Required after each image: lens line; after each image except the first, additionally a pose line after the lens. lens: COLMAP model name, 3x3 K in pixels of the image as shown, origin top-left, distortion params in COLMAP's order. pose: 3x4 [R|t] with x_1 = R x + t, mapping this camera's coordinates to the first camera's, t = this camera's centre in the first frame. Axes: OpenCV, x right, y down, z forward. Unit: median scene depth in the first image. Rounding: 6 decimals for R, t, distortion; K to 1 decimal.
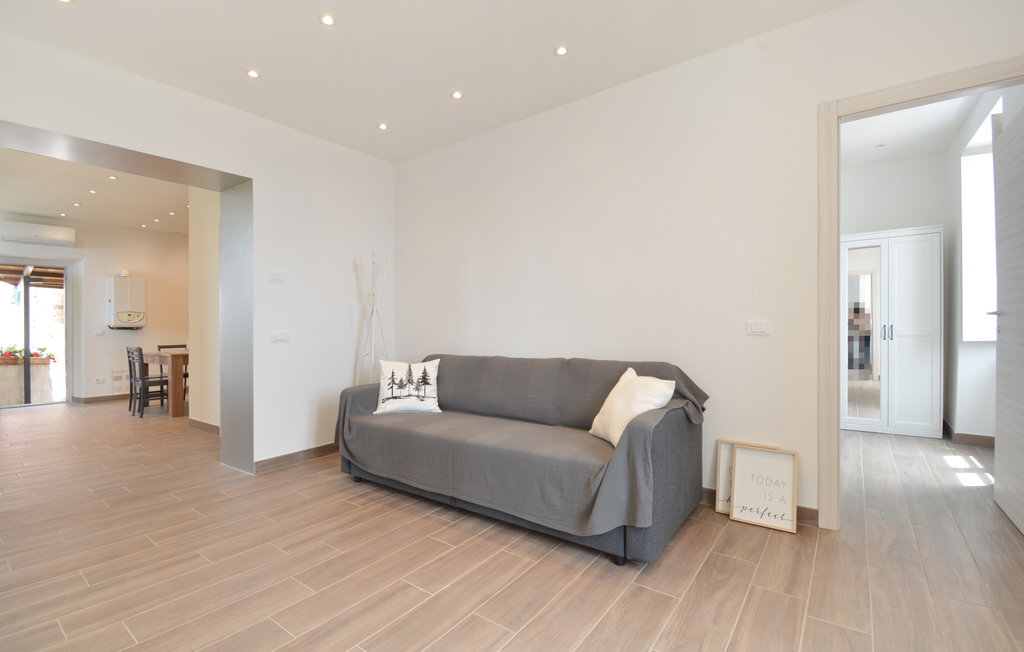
lens RADIAL K [[466.4, 0, 508.6], [0, 466.4, 316.1], [0, 0, 1]] dist [-0.011091, -0.010405]
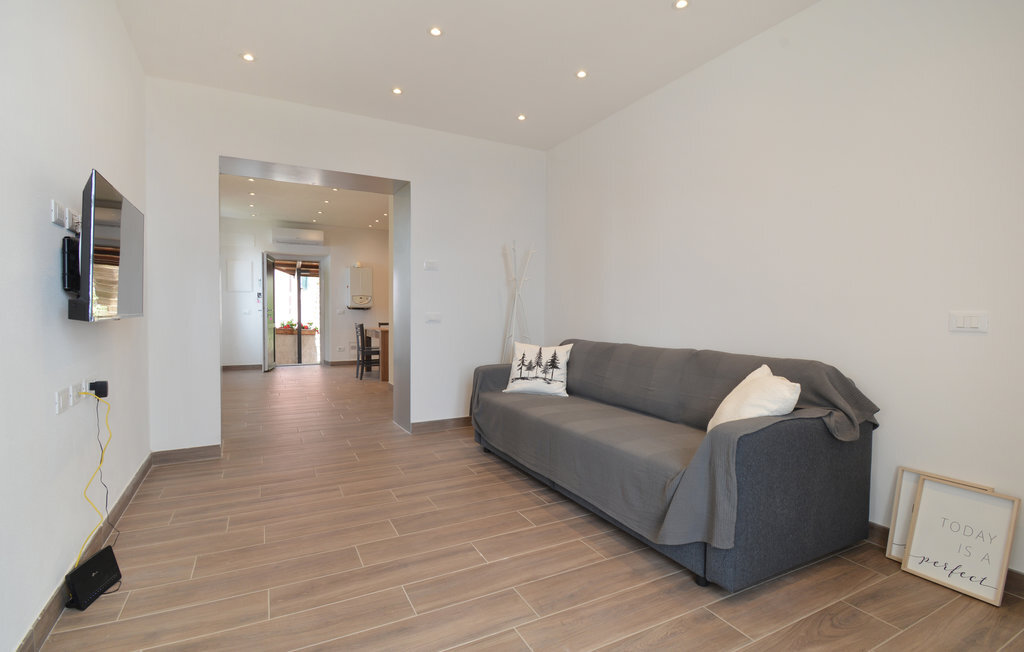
lens RADIAL K [[466.4, 0, 492.5], [0, 466.4, 317.6], [0, 0, 1]] dist [-0.011091, -0.010405]
pose [[0.900921, 0.025442, -0.433237, 0.173865], [-0.010327, 0.999254, 0.037206, 0.000050], [0.433861, -0.029046, 0.900512, 0.036651]]
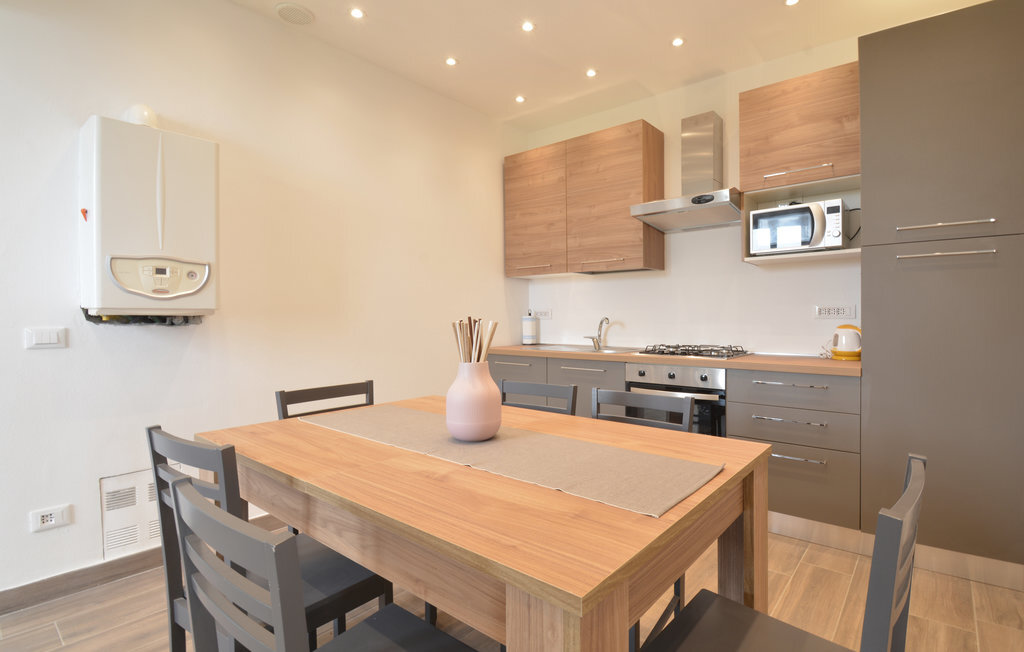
lens RADIAL K [[506.3, 0, 528.1], [0, 506.3, 322.3], [0, 0, 1]] dist [-0.005332, -0.000488]
pose [[0.997974, 0.006711, -0.063266, -1.954881], [-0.004392, 0.999316, 0.036711, 0.054286], [0.063469, -0.036359, 0.997321, 2.384975]]
